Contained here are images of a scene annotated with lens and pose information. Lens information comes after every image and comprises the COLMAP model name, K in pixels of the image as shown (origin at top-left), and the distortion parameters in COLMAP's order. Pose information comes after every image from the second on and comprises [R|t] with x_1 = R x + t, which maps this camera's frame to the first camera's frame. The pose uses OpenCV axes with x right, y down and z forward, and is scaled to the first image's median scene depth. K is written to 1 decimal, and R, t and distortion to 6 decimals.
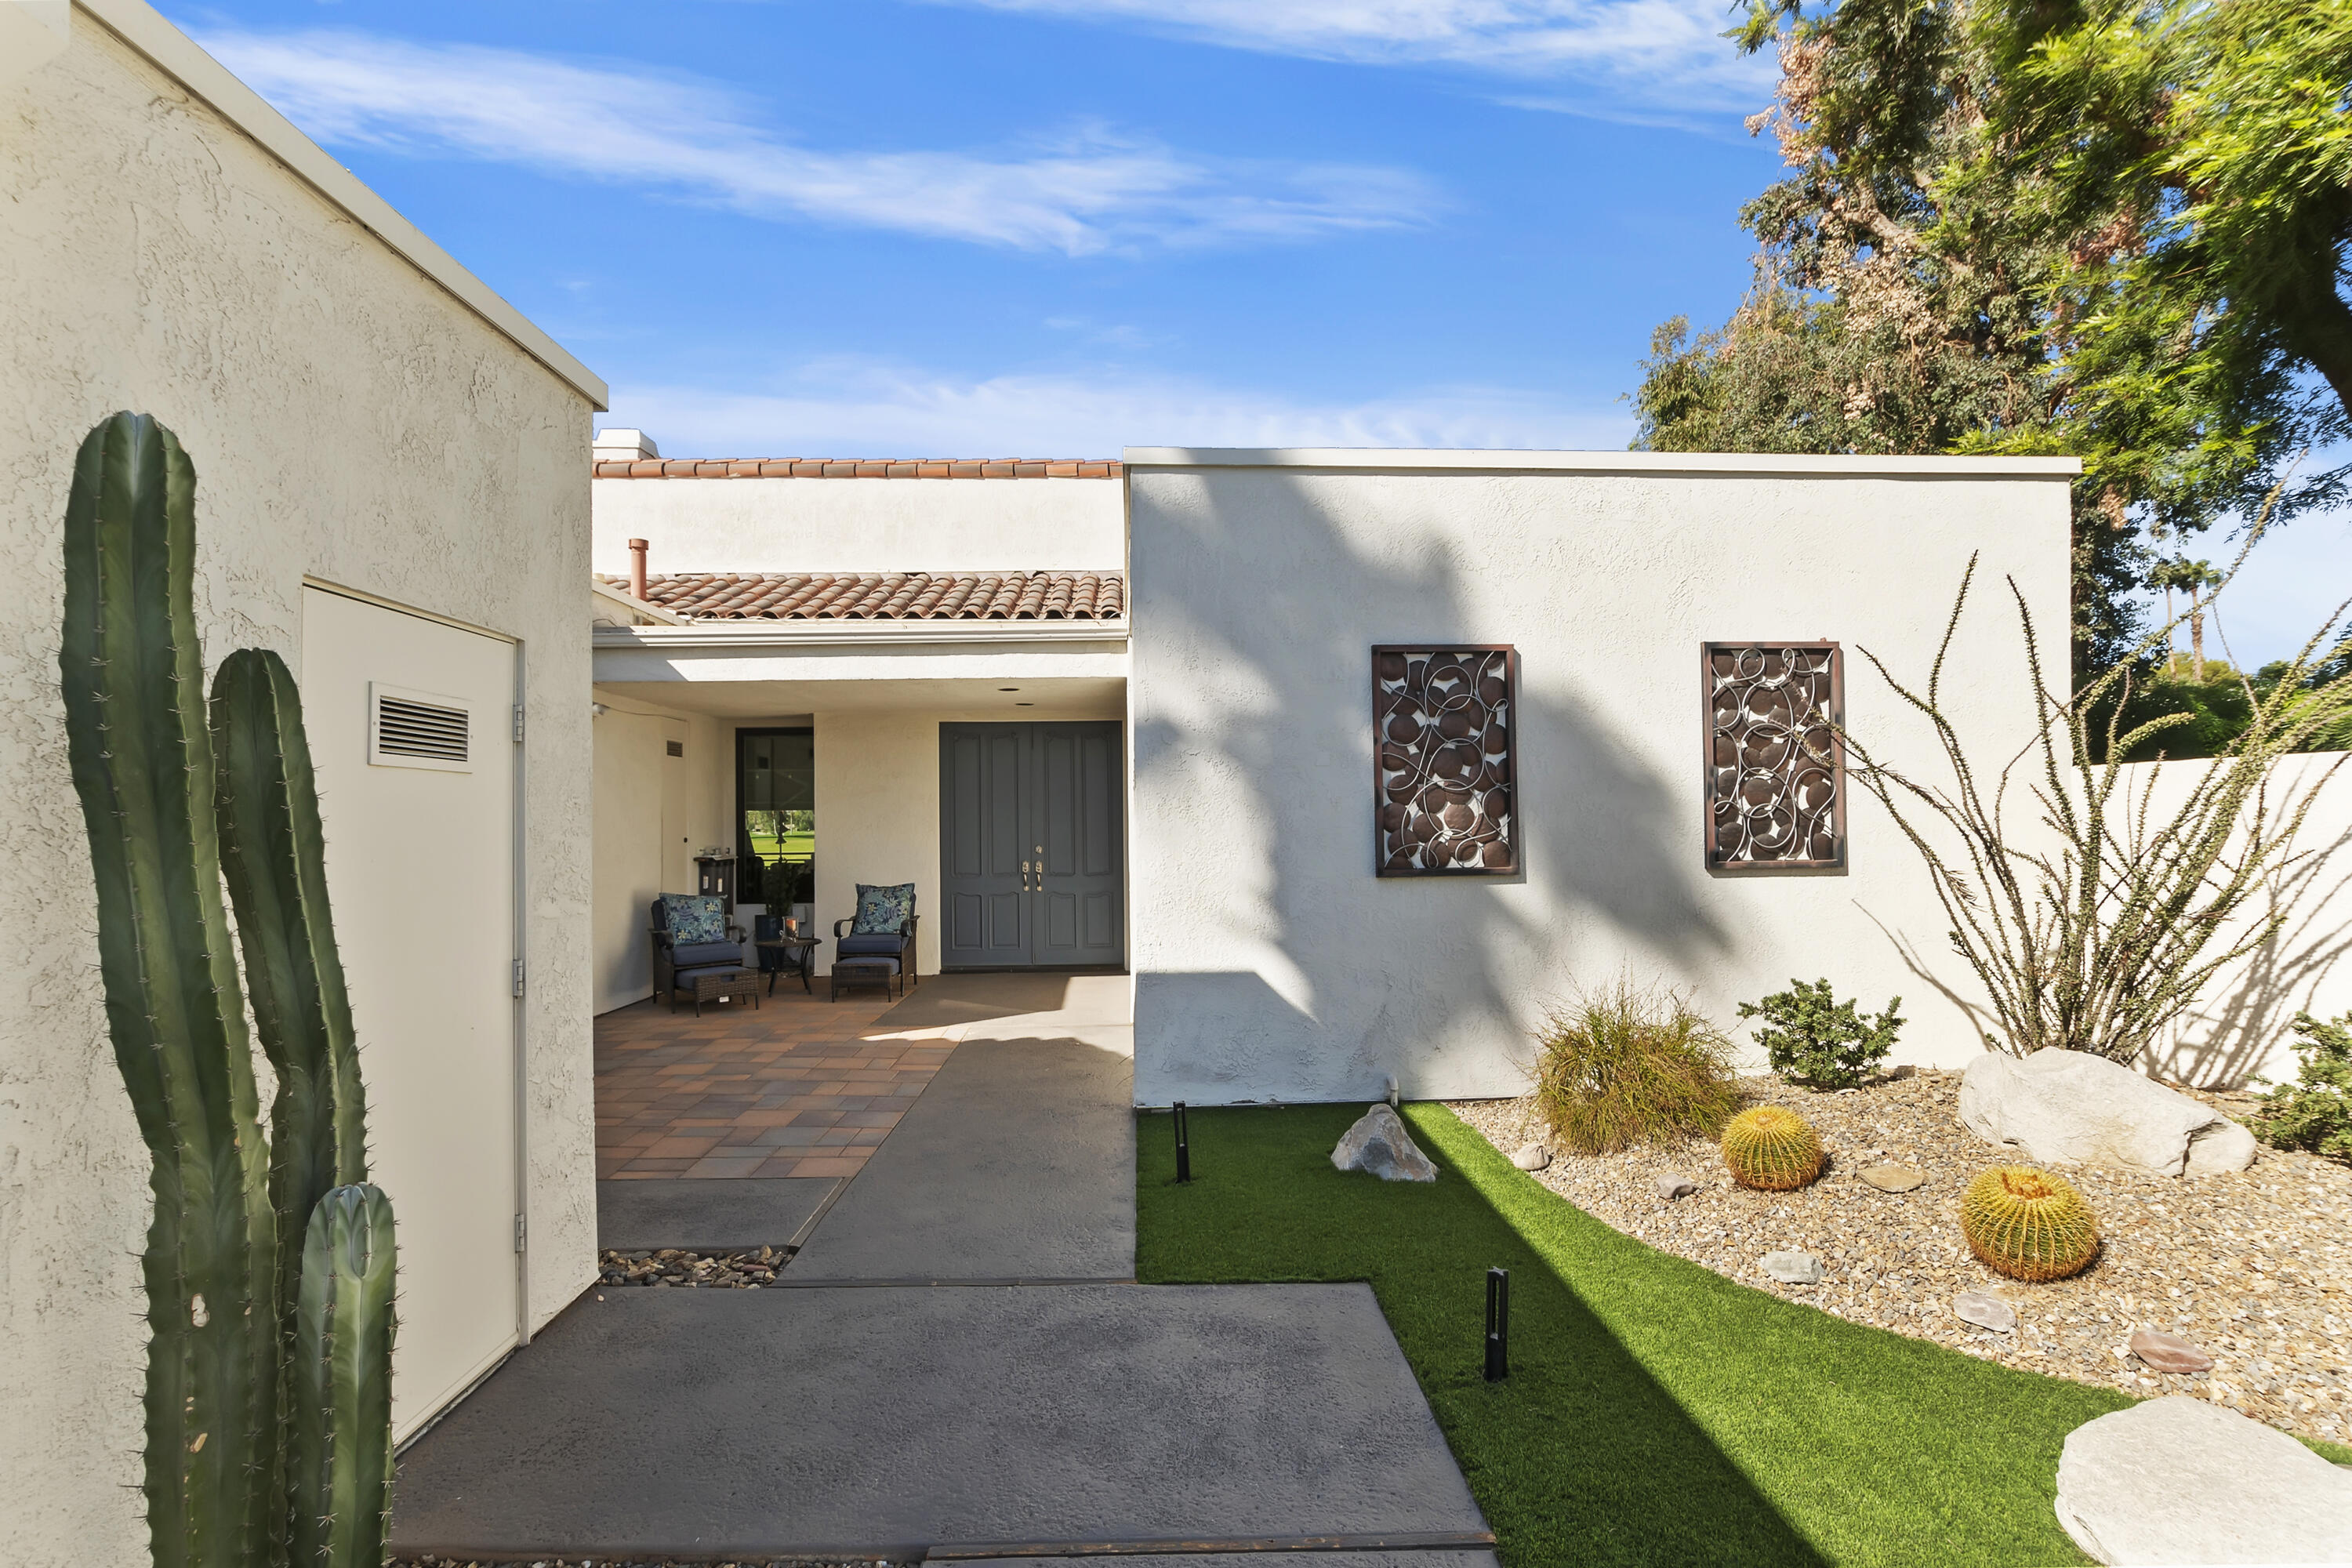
lens RADIAL K [[1069.0, 0, 1184.6], [0, 1069.0, 798.8], [0, 0, 1]] dist [-0.000960, 0.000027]
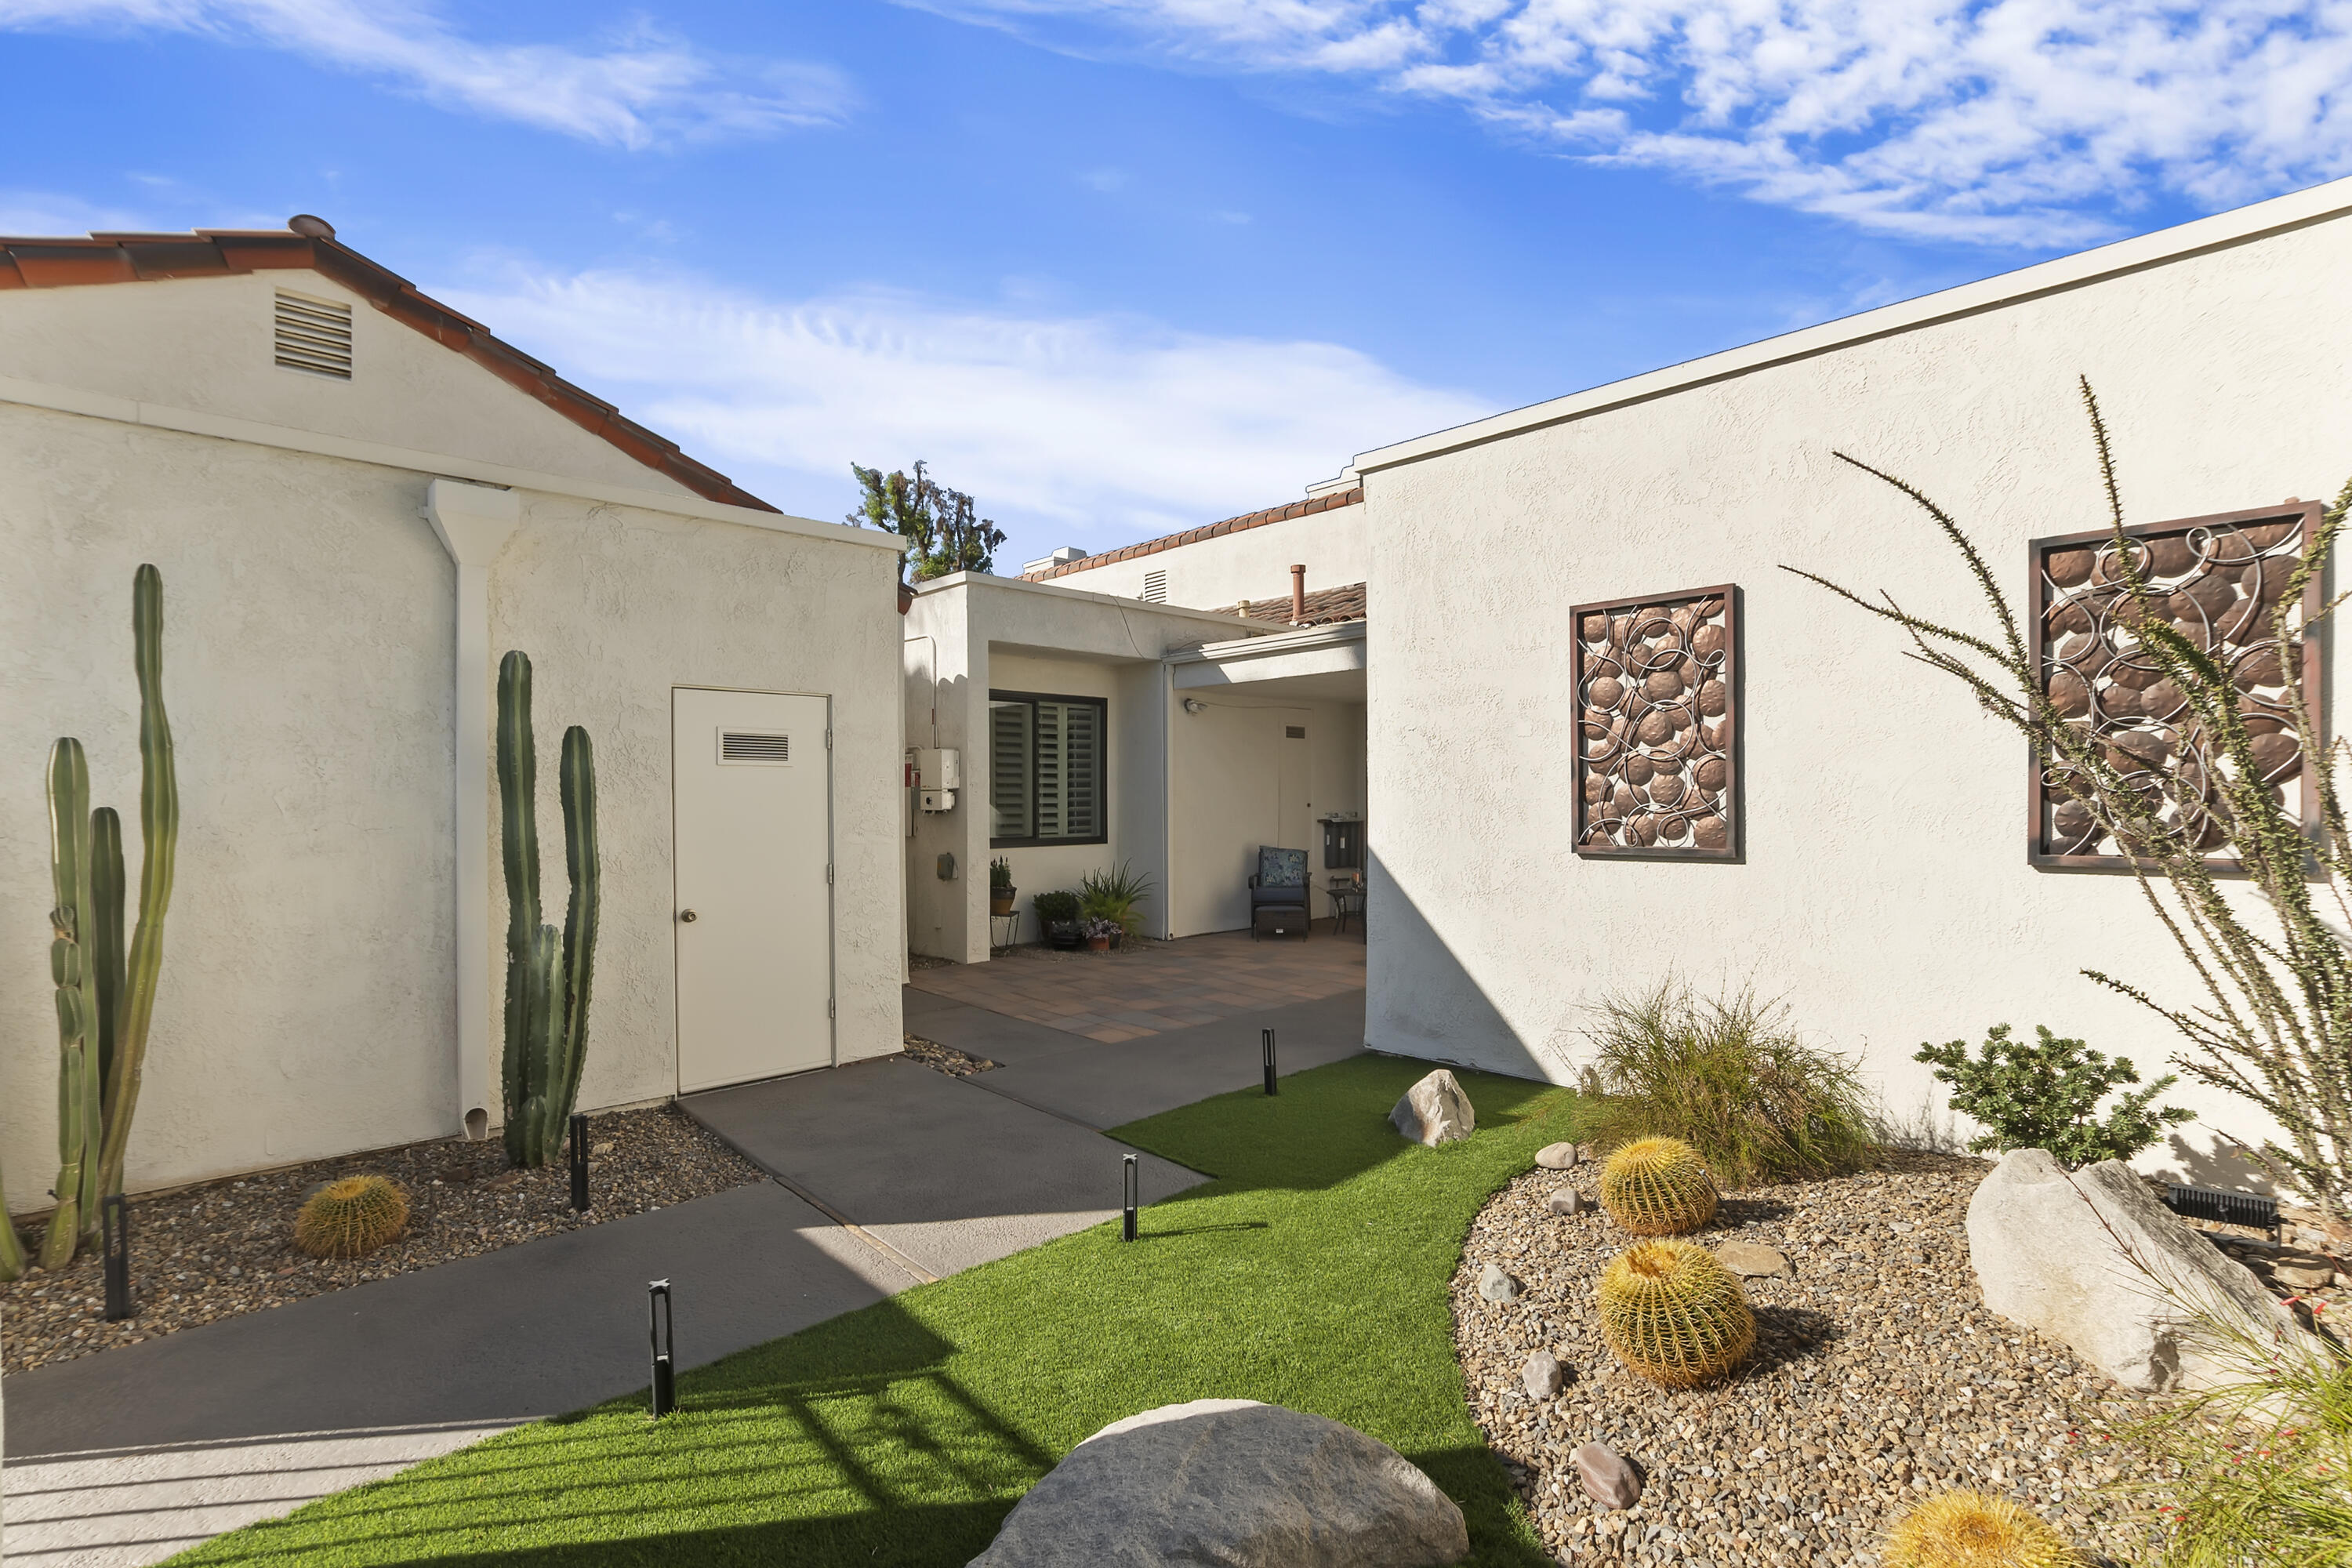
lens RADIAL K [[1069.0, 0, 1184.6], [0, 1069.0, 798.8], [0, 0, 1]] dist [-0.000960, 0.000027]
pose [[0.660334, 0.010093, -0.750904, 0.977297], [0.012571, 0.999621, 0.024491, -0.002812], [0.750867, -0.025612, 0.659957, 0.181305]]
